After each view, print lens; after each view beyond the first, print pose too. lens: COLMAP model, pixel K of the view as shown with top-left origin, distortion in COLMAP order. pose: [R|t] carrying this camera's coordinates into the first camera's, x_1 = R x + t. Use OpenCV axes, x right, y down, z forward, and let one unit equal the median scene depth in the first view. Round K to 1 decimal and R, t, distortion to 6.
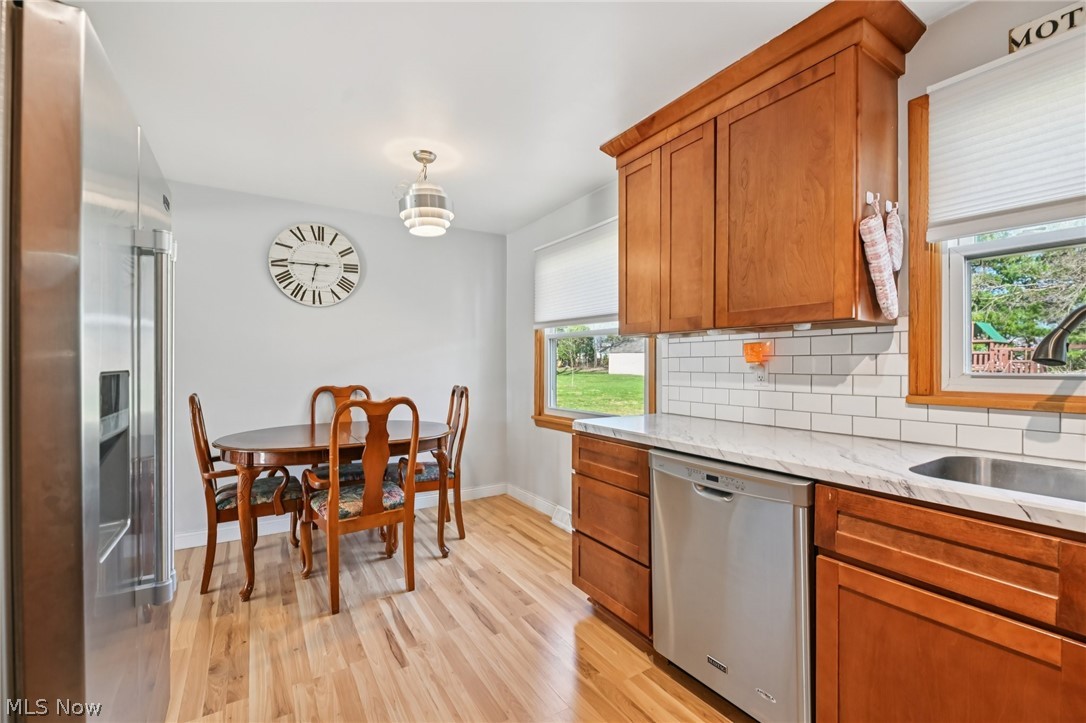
lens RADIAL K [[468.8, 0, 543.0], [0, 468.8, 361.5], [0, 0, 1]] dist [0.050159, -0.000063]
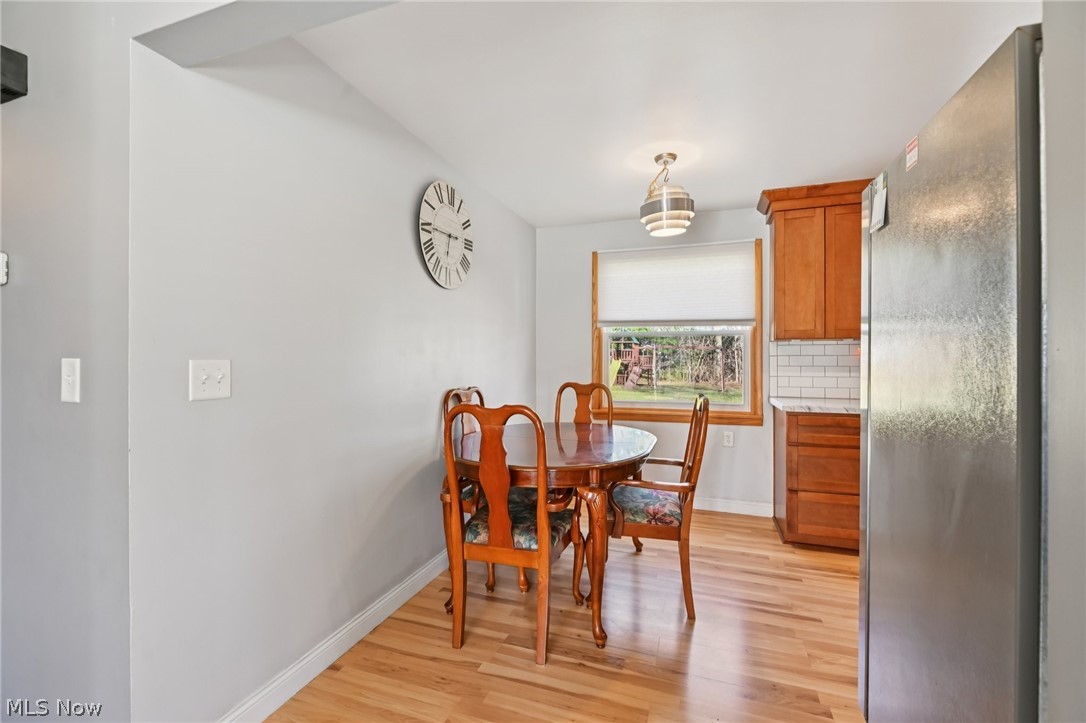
lens RADIAL K [[453.1, 0, 543.0], [0, 453.1, 361.5], [0, 0, 1]] dist [-0.001758, -0.000028]
pose [[0.766911, -0.006105, 0.641724, -0.857742], [0.001399, 0.999968, 0.007840, -0.002531], [-0.641751, -0.005115, 0.766896, 0.337805]]
